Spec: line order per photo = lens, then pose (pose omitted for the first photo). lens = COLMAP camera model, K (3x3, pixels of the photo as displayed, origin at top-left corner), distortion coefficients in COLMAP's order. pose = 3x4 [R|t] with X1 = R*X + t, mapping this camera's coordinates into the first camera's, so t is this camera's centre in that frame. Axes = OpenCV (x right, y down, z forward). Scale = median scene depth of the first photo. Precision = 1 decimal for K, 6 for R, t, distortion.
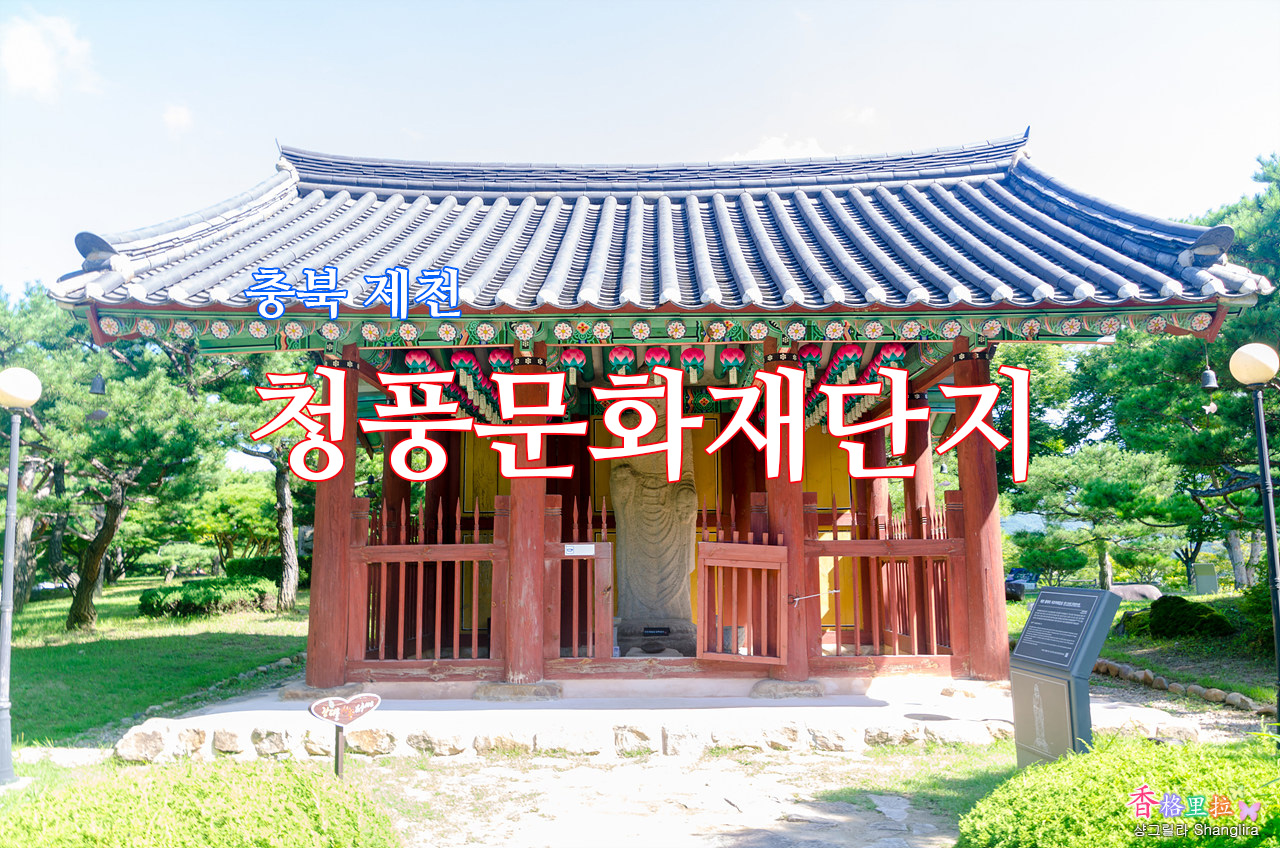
lens RADIAL K [[990.0, 0, 646.5], [0, 990.0, 425.8], [0, 0, 1]] dist [-0.009192, 0.000690]
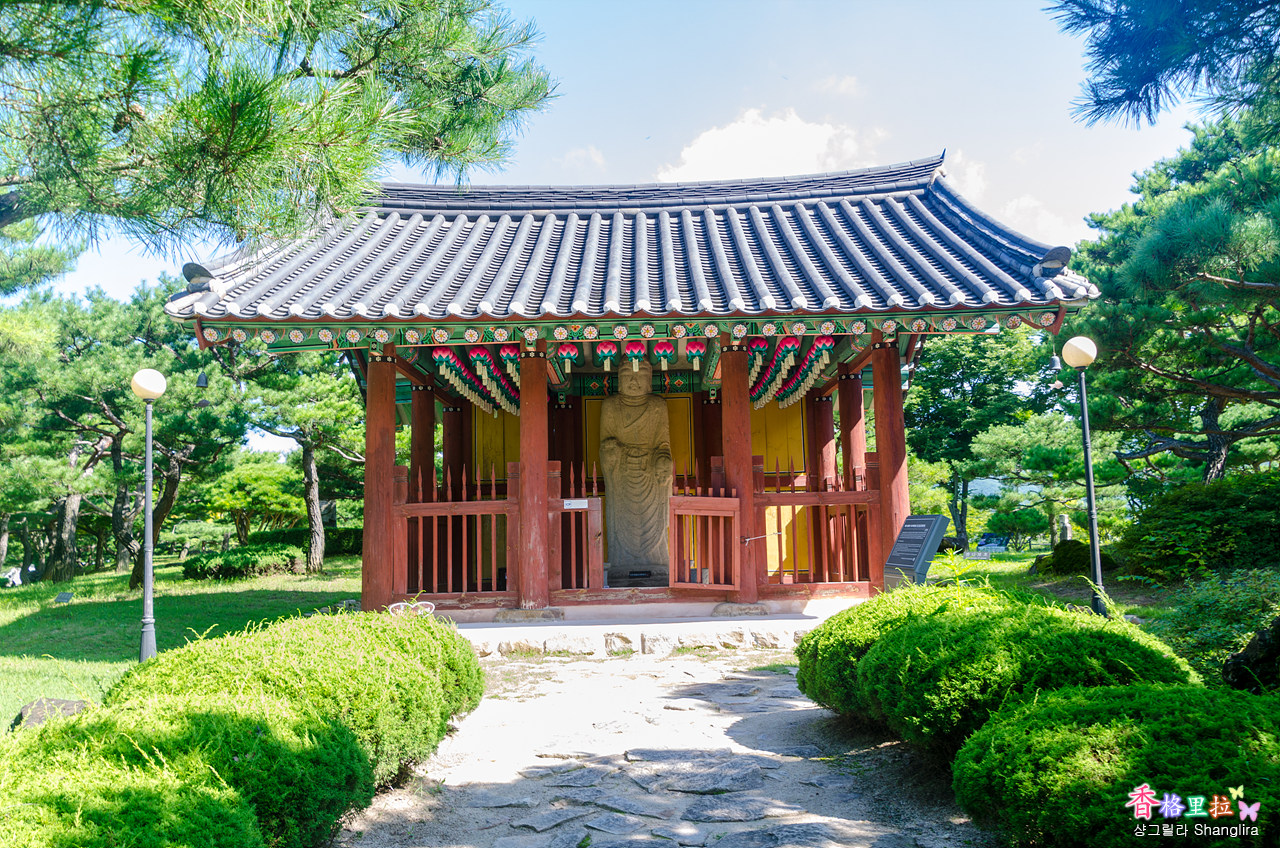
lens RADIAL K [[990.0, 0, 634.8], [0, 990.0, 424.5], [0, 0, 1]] dist [-0.009192, 0.000690]
pose [[0.999875, -0.015570, -0.002695, 0.011484], [0.015625, 0.999634, 0.022089, -0.002383], [0.002350, -0.022128, 0.999752, -0.235430]]
